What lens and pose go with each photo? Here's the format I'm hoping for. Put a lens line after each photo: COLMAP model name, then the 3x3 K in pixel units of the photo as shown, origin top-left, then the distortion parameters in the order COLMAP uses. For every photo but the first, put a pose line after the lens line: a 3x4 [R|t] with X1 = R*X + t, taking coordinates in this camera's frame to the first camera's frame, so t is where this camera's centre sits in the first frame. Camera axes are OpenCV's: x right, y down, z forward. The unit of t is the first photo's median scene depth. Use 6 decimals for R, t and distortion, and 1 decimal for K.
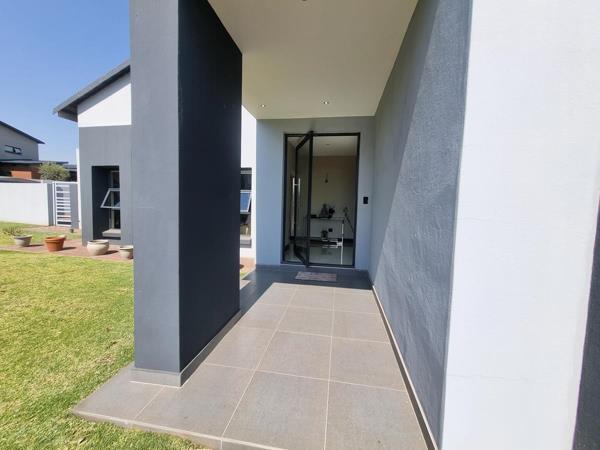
lens RADIAL K [[236.3, 0, 301.7], [0, 236.3, 218.8], [0, 0, 1]] dist [0.006067, -0.000376]
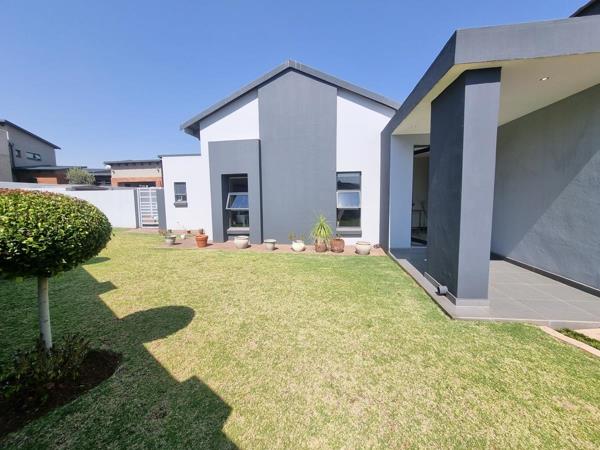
lens RADIAL K [[236.3, 0, 301.7], [0, 236.3, 218.8], [0, 0, 1]] dist [0.006067, -0.000376]
pose [[0.998450, -0.043924, 0.034175, -0.542981], [0.043070, 0.998751, 0.025327, -0.014453], [-0.035245, -0.023816, 0.999095, -0.197337]]
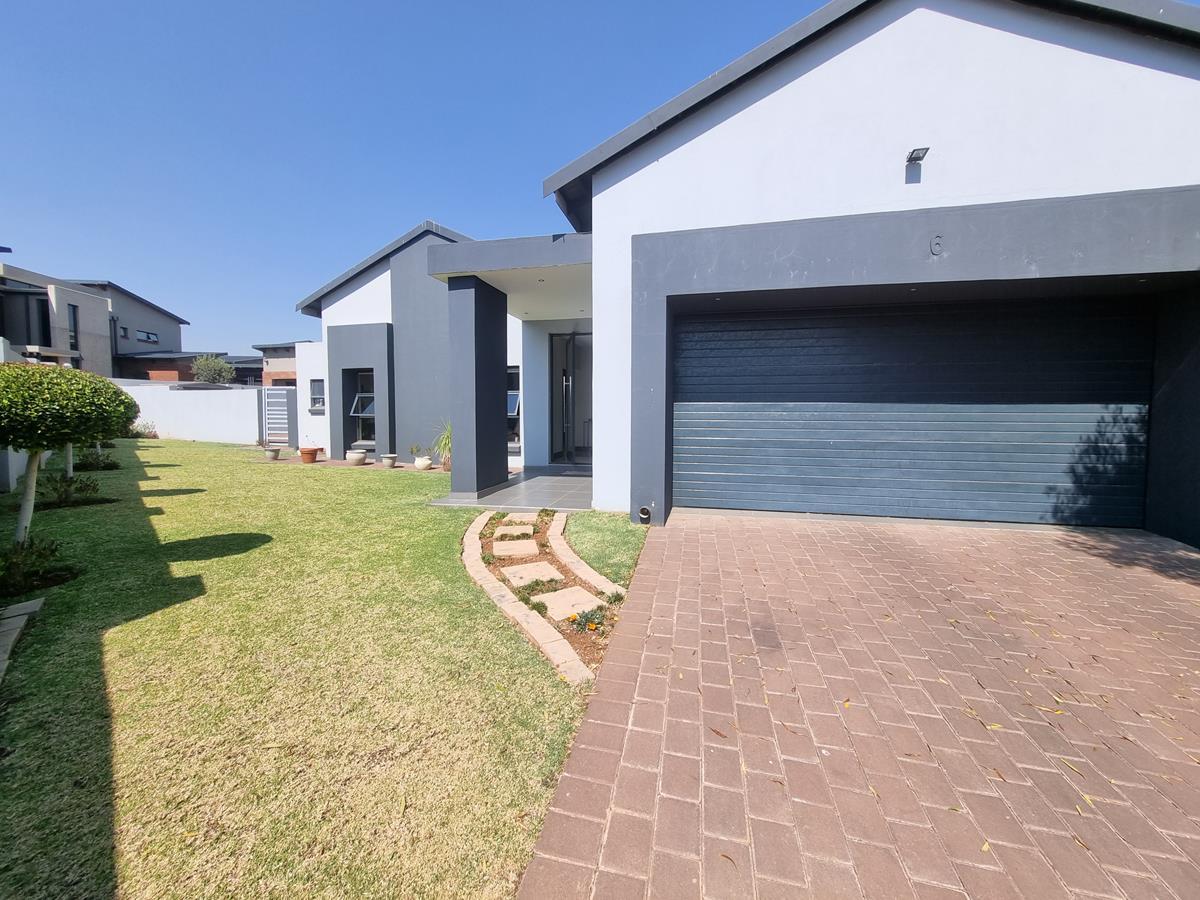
lens RADIAL K [[472.7, 0, 603.4], [0, 472.7, 437.7], [0, 0, 1]] dist [0.006067, -0.000376]
pose [[0.998211, -0.022860, -0.055242, 0.187560], [0.022059, 0.999643, -0.015067, 0.085106], [0.055566, 0.013822, 0.998359, -0.723770]]
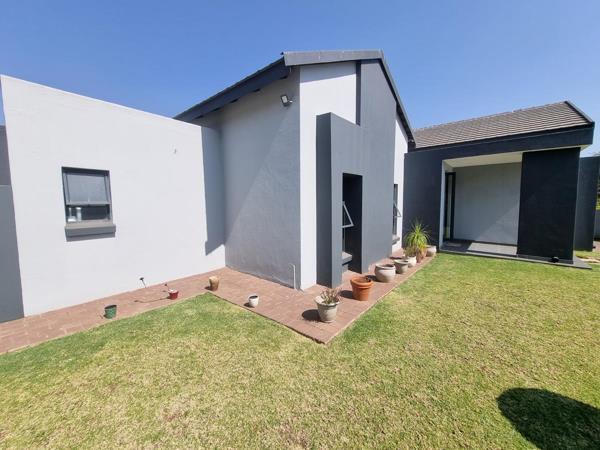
lens RADIAL K [[236.3, 0, 301.7], [0, 236.3, 218.8], [0, 0, 1]] dist [0.006067, -0.000376]
pose [[0.504052, -0.094238, 0.858517, -1.602995], [0.077729, 0.994945, 0.063577, -0.139705], [-0.860169, 0.034686, 0.508829, 0.753016]]
